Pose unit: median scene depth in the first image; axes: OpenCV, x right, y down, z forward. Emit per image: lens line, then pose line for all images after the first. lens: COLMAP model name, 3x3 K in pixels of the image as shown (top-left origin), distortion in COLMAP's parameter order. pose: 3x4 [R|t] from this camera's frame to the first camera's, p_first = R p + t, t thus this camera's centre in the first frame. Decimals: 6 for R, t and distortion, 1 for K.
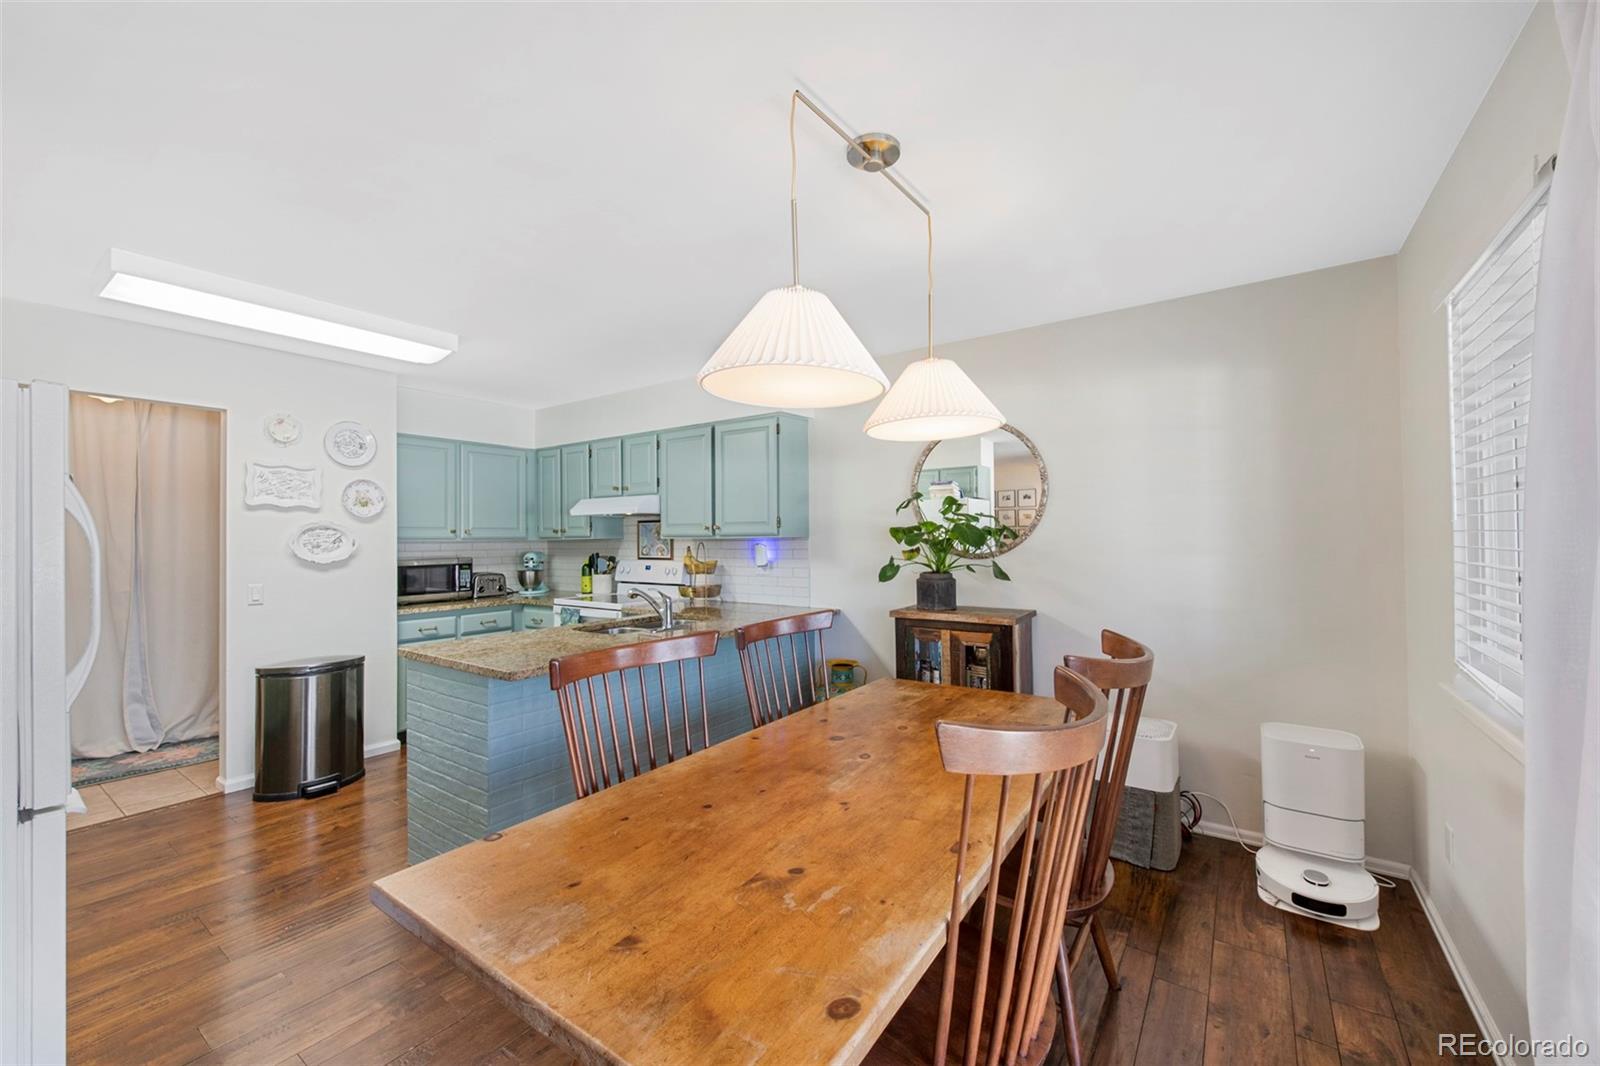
lens RADIAL K [[630.0, 0, 803.8], [0, 630.0, 529.2], [0, 0, 1]] dist [-0.000165, -0.000607]
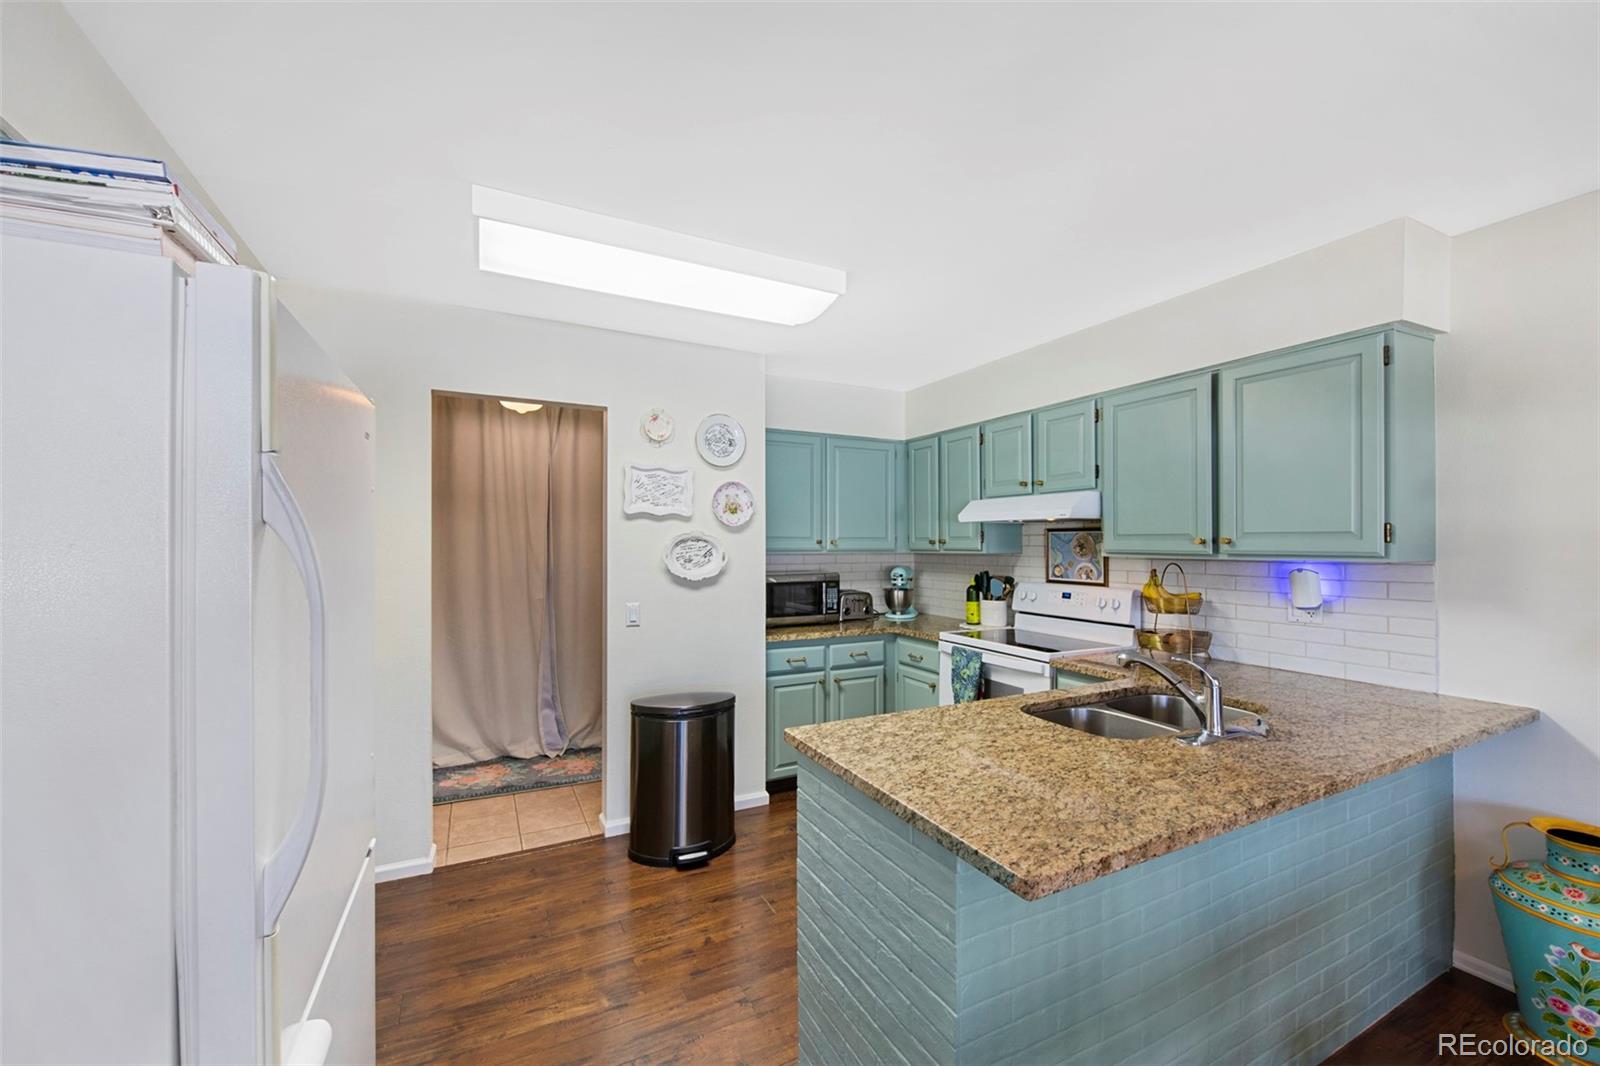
lens RADIAL K [[628.6, 0, 796.6], [0, 628.6, 540.9], [0, 0, 1]] dist [-0.000122, -0.000622]
pose [[0.880368, 0.007053, -0.474238, -0.197751], [-0.001835, 0.999933, 0.011466, -0.008173], [0.474287, -0.009224, 0.880322, 0.263013]]
